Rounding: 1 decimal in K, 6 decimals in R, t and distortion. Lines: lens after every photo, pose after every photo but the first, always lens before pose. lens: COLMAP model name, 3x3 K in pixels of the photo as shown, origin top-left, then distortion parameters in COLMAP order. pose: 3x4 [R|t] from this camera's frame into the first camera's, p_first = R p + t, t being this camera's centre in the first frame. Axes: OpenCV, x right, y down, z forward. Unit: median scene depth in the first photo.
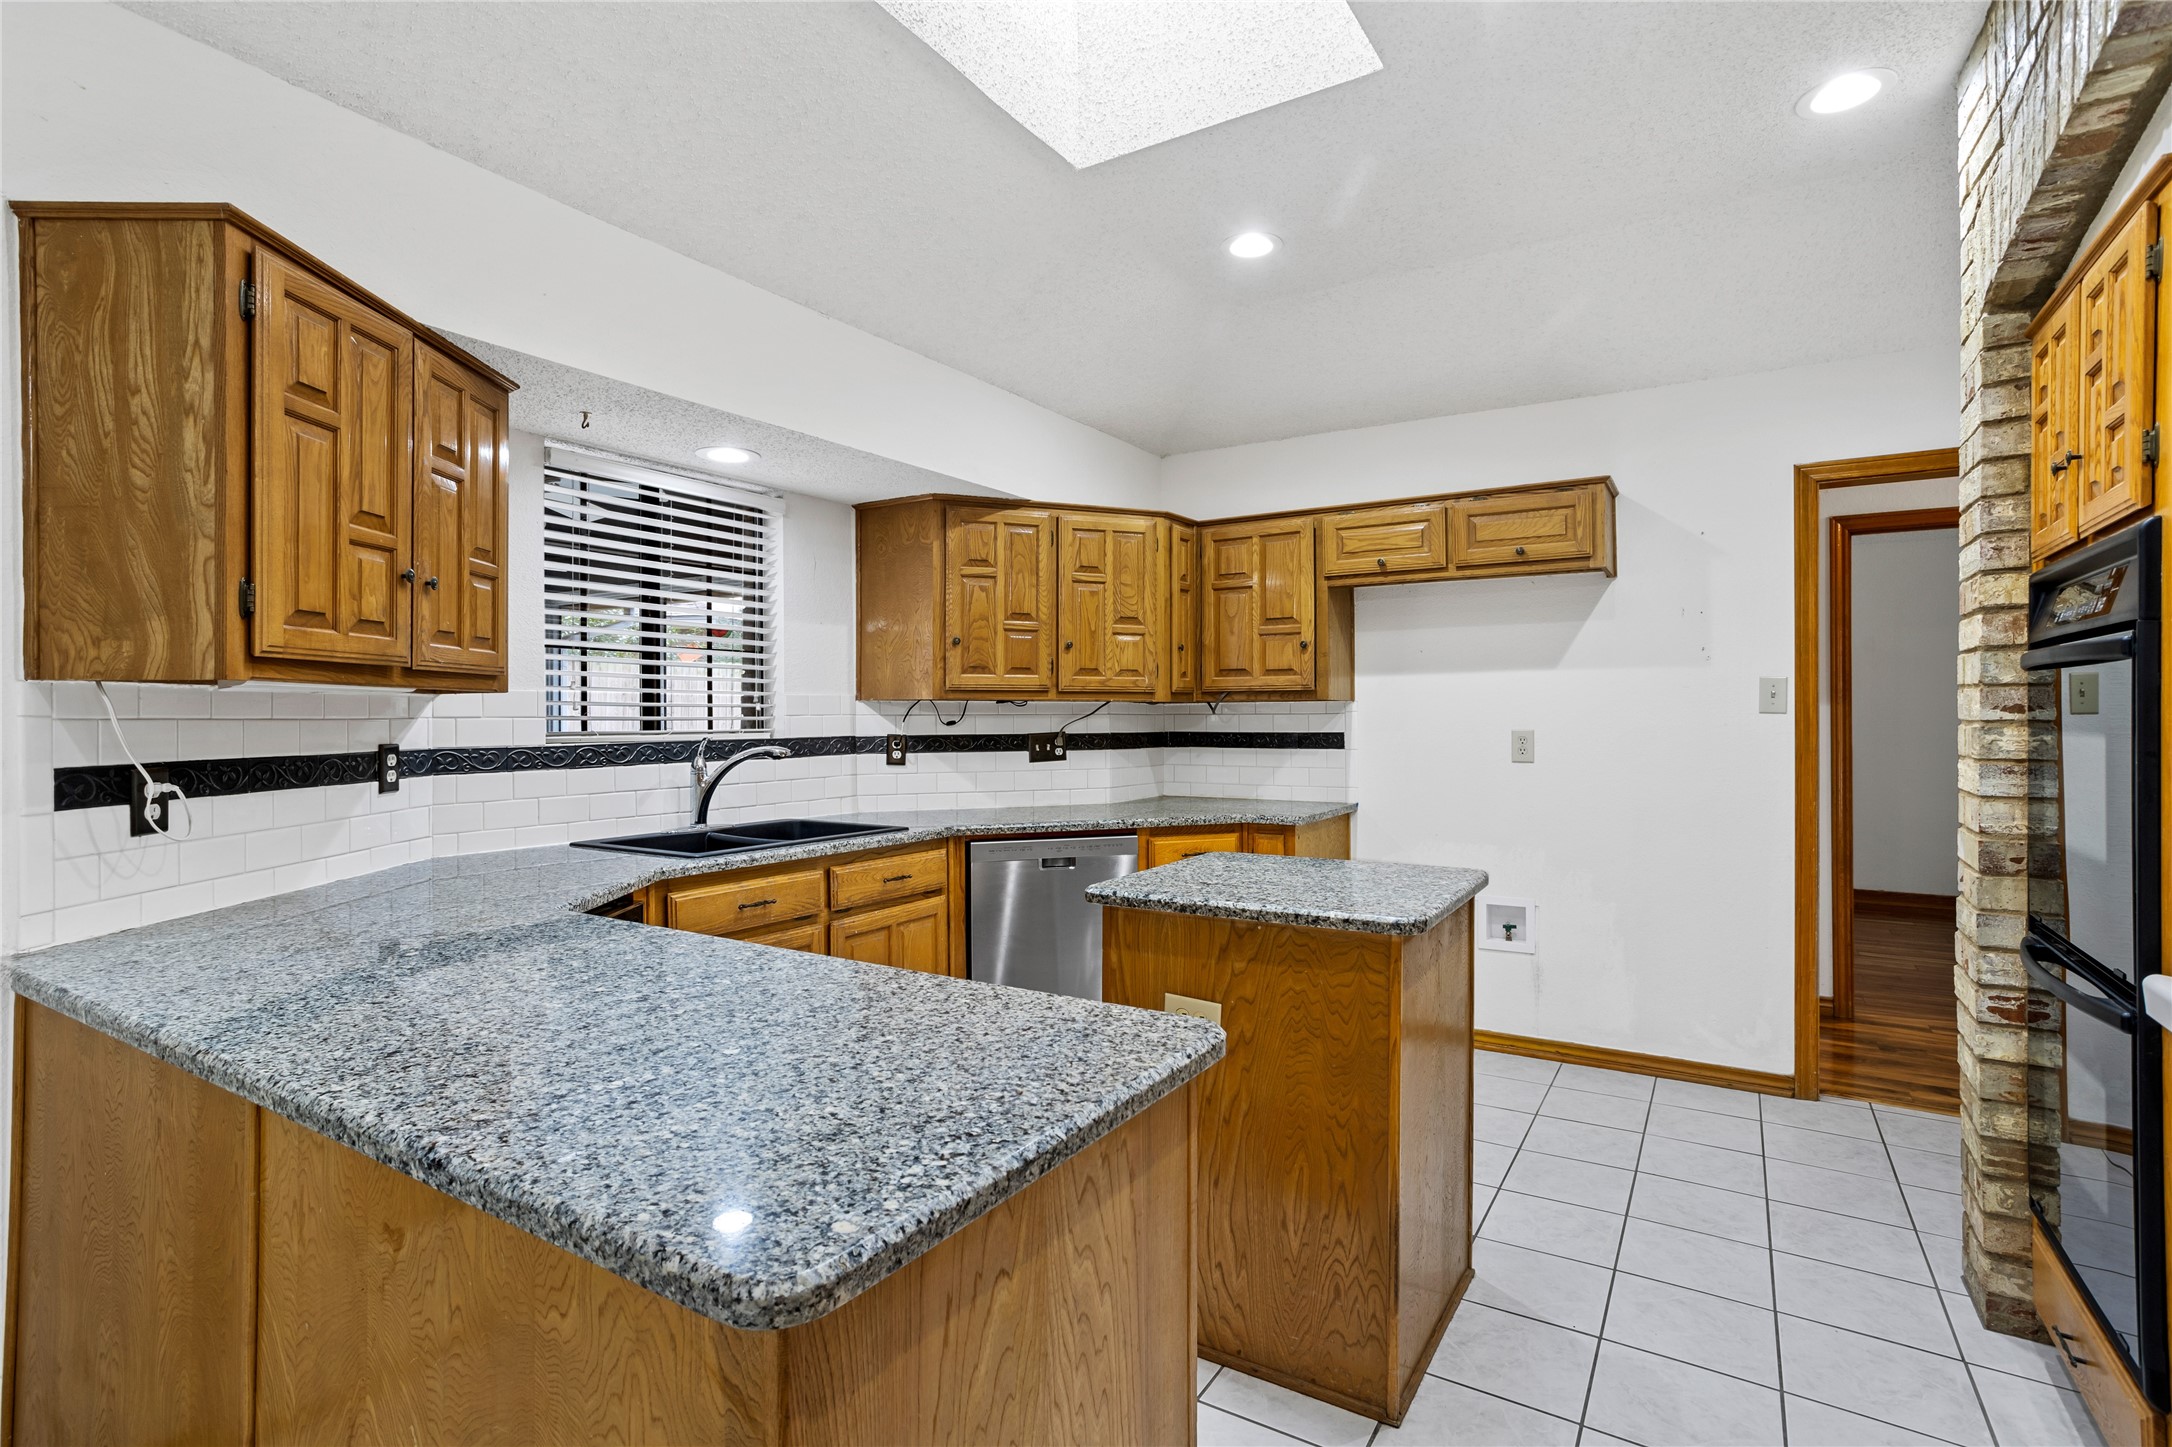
lens RADIAL K [[1043.9, 0, 1081.7], [0, 1043.9, 713.7], [0, 0, 1]] dist [-0.054310, 0.030243]
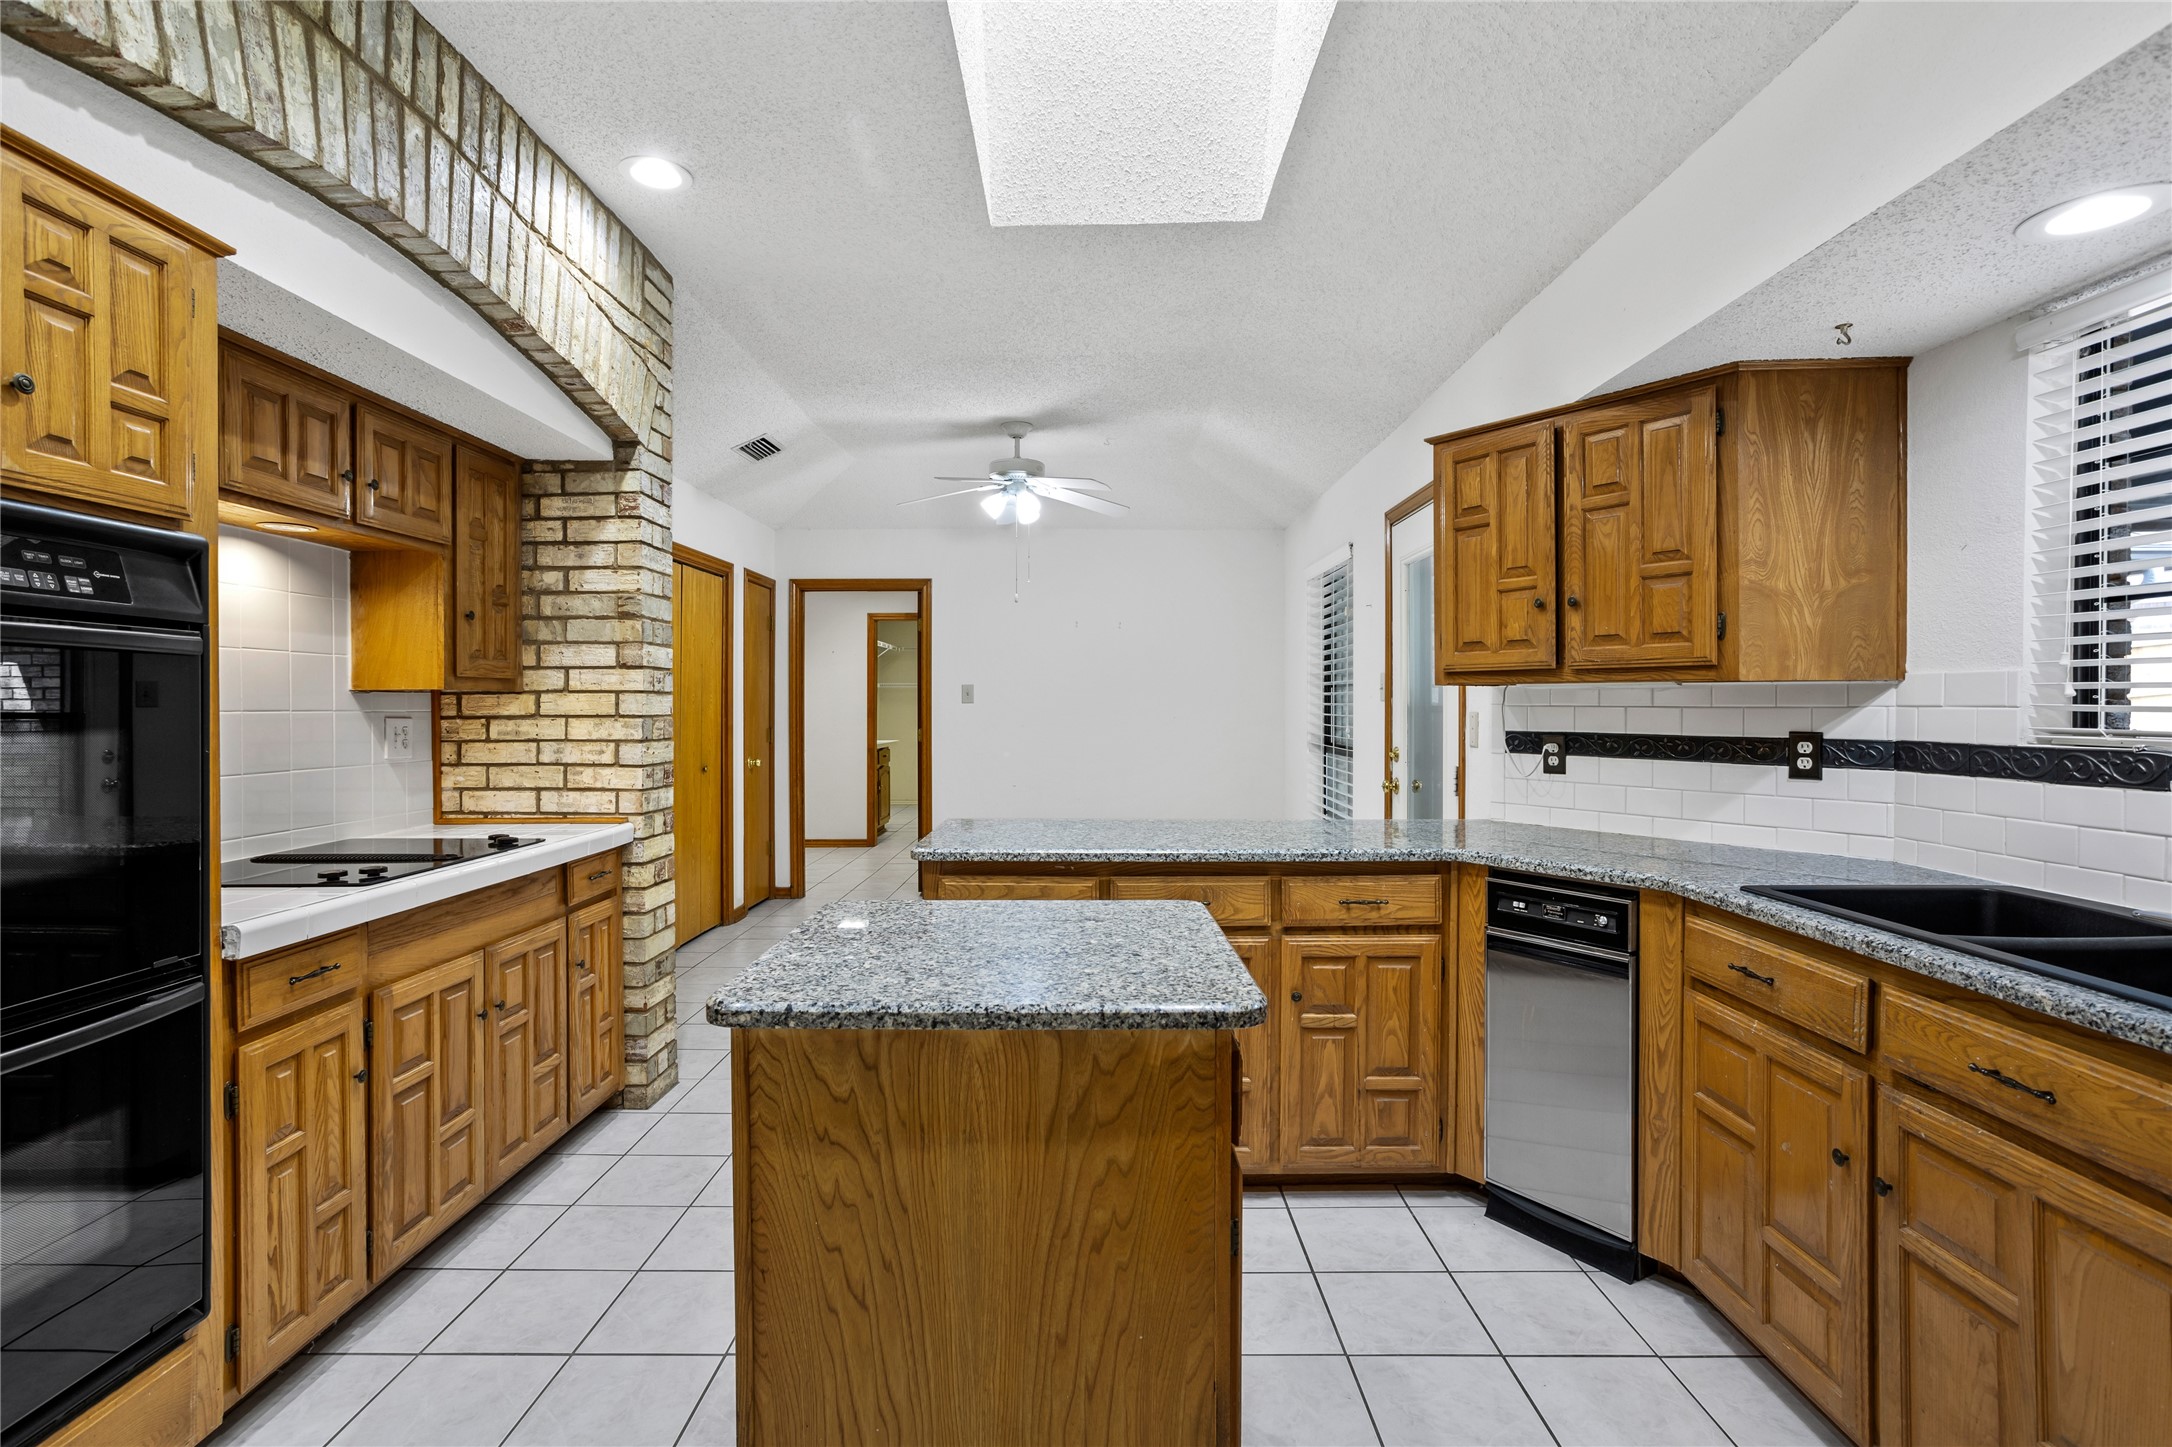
lens RADIAL K [[1026.8, 0, 1068.5], [0, 1026.8, 697.2], [0, 0, 1]] dist [-0.047633, 0.024290]
pose [[-0.856822, -0.001013, -0.515612, 0.312711], [0.002903, 0.999973, -0.006787, -0.000153], [0.515605, -0.007312, -0.856795, 0.972252]]
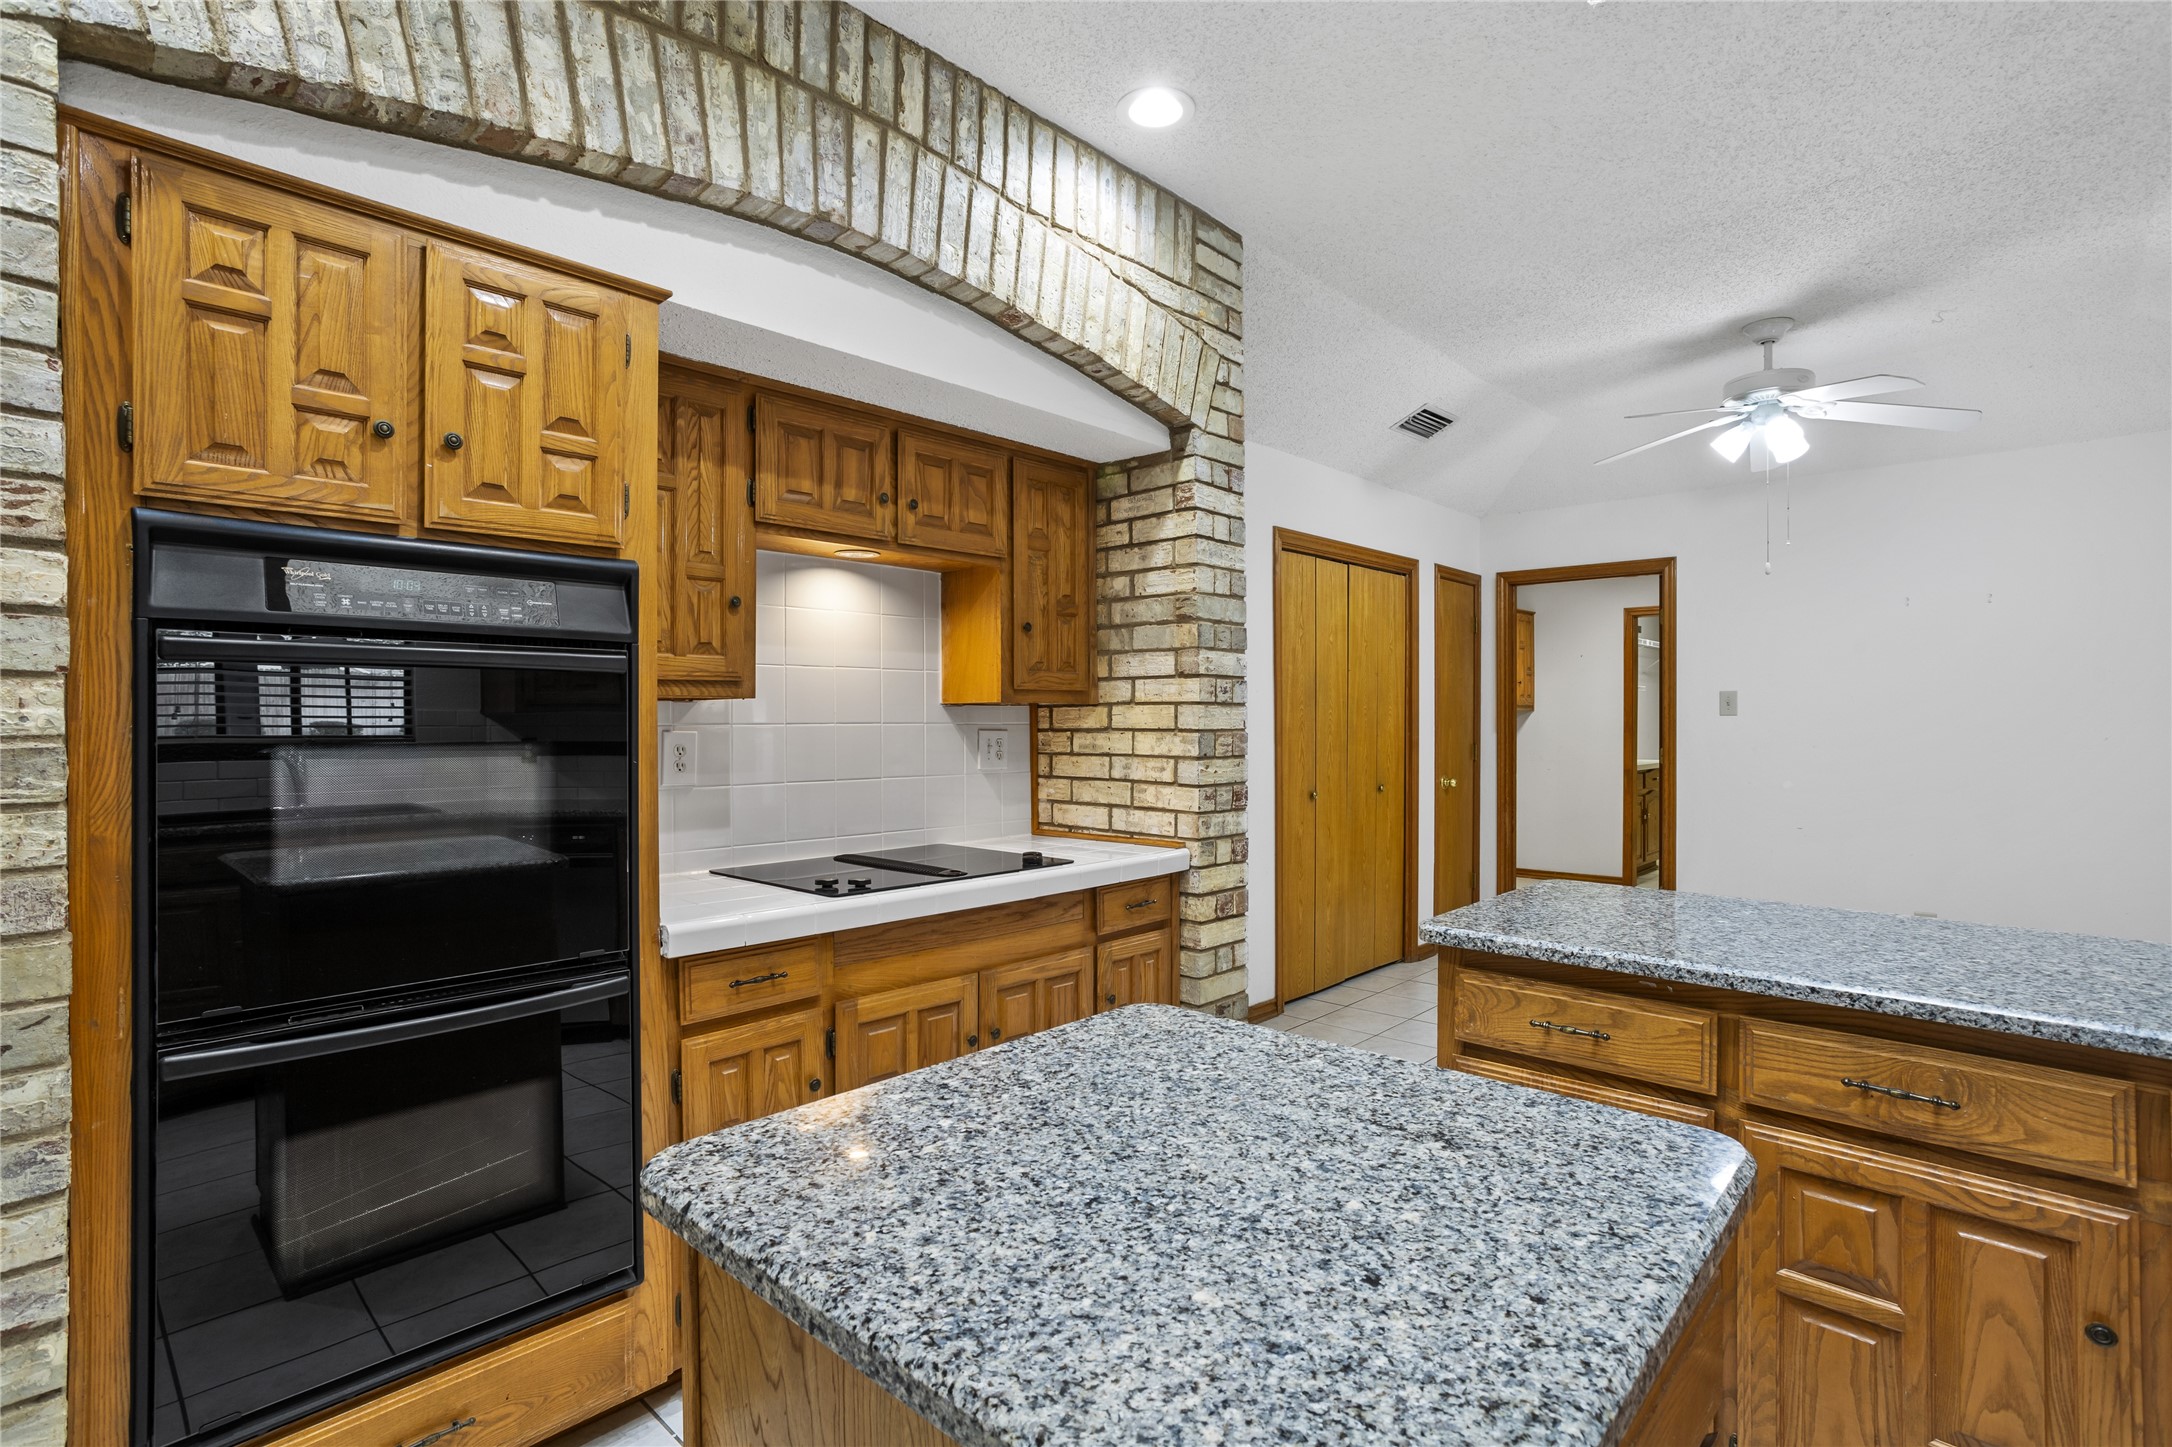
lens RADIAL K [[1043.9, 0, 1081.7], [0, 1043.9, 713.7], [0, 0, 1]] dist [-0.054310, 0.030243]
pose [[-0.981556, 0.002612, 0.191159, 0.111758], [0.001934, 0.999991, -0.003734, -0.000833], [-0.191168, -0.003295, -0.981552, 0.837951]]
